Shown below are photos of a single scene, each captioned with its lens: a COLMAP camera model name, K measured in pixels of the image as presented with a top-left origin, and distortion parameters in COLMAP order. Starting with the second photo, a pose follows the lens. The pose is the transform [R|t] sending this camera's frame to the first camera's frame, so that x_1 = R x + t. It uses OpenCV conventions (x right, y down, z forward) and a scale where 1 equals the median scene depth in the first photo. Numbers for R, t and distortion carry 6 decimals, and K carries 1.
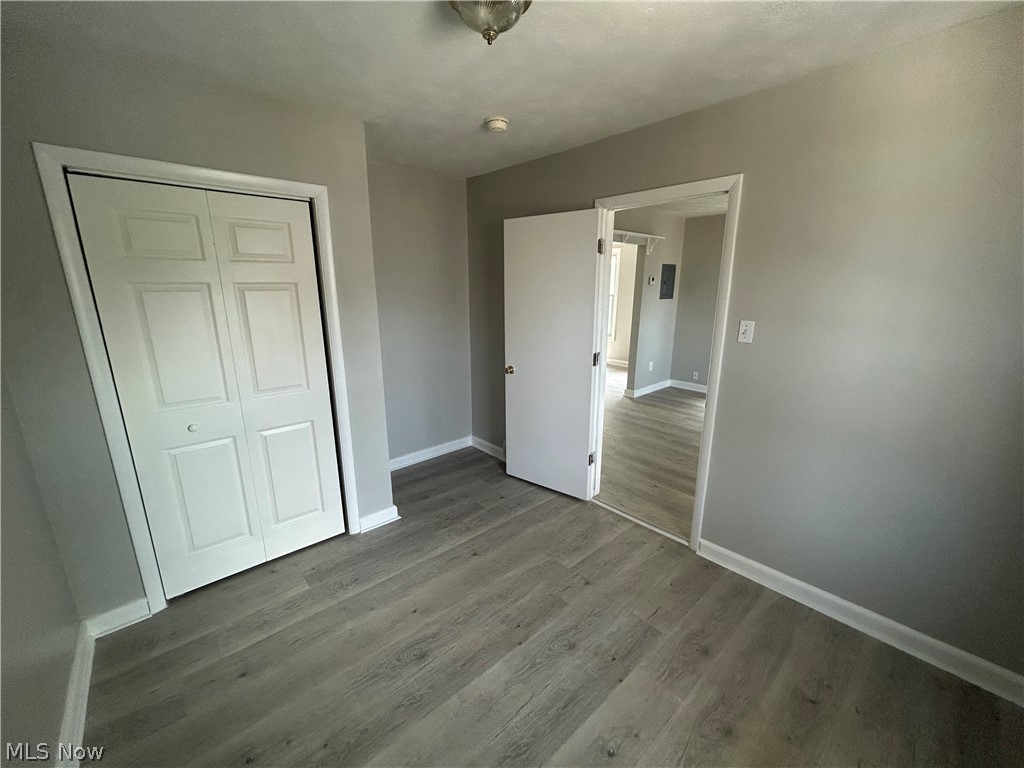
lens RADIAL K [[412.2, 0, 512.5], [0, 412.2, 383.2], [0, 0, 1]] dist [-0.000759, 0.000188]
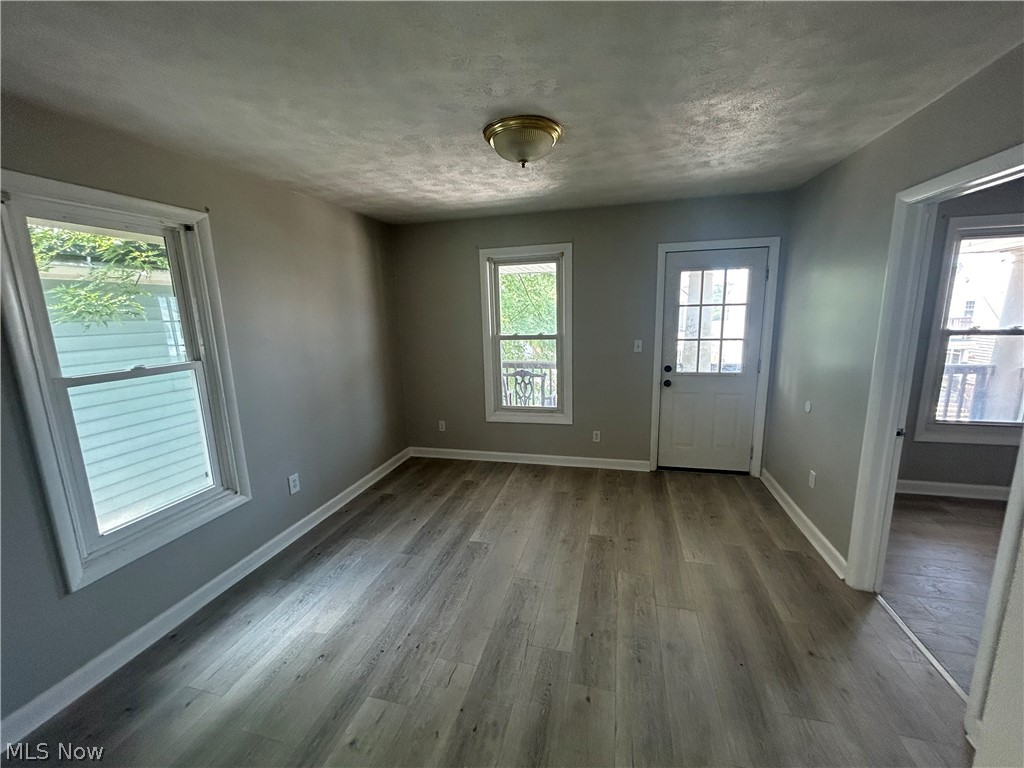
lens RADIAL K [[412.2, 0, 512.5], [0, 412.2, 383.2], [0, 0, 1]] dist [-0.000759, 0.000188]
pose [[-0.562170, -0.133955, 0.816101, 0.244198], [0.225146, 0.924735, 0.306878, -0.562805], [-0.795786, 0.356259, -0.489699, 2.231036]]
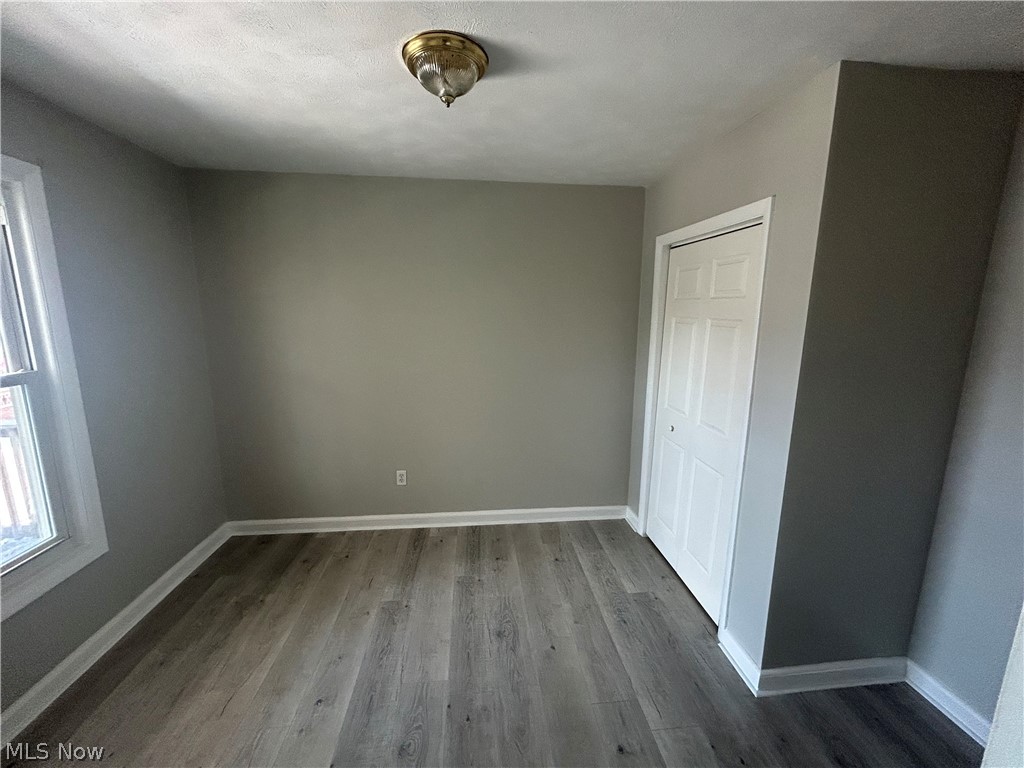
lens RADIAL K [[412.2, 0, 512.5], [0, 412.2, 383.2], [0, 0, 1]] dist [-0.000759, 0.000188]
pose [[-0.579980, 0.143703, -0.801856, 0.488650], [-0.204530, 0.927102, 0.314084, -0.303086], [0.788537, 0.346166, -0.508309, 1.141408]]
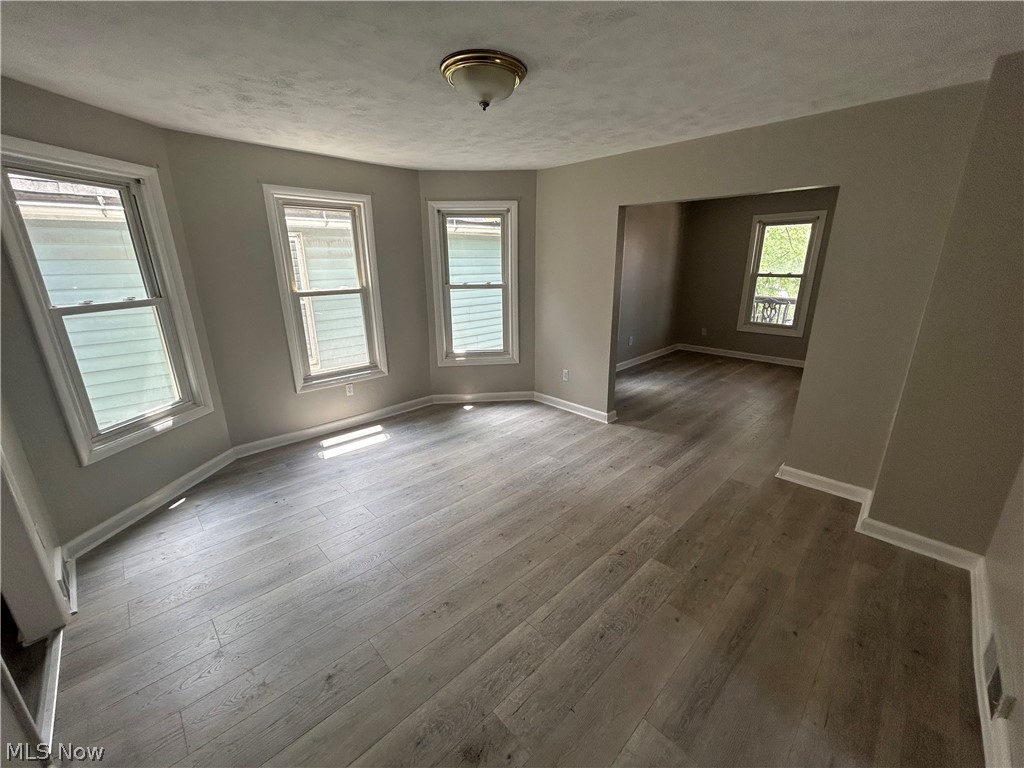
lens RADIAL K [[412.2, 0, 512.5], [0, 412.2, 383.2], [0, 0, 1]] dist [-0.000759, 0.000188]
pose [[-0.051982, -0.292387, 0.954886, -1.007592], [0.250470, 0.921799, 0.295891, -0.767120], [-0.966728, 0.254551, 0.025317, 3.035396]]
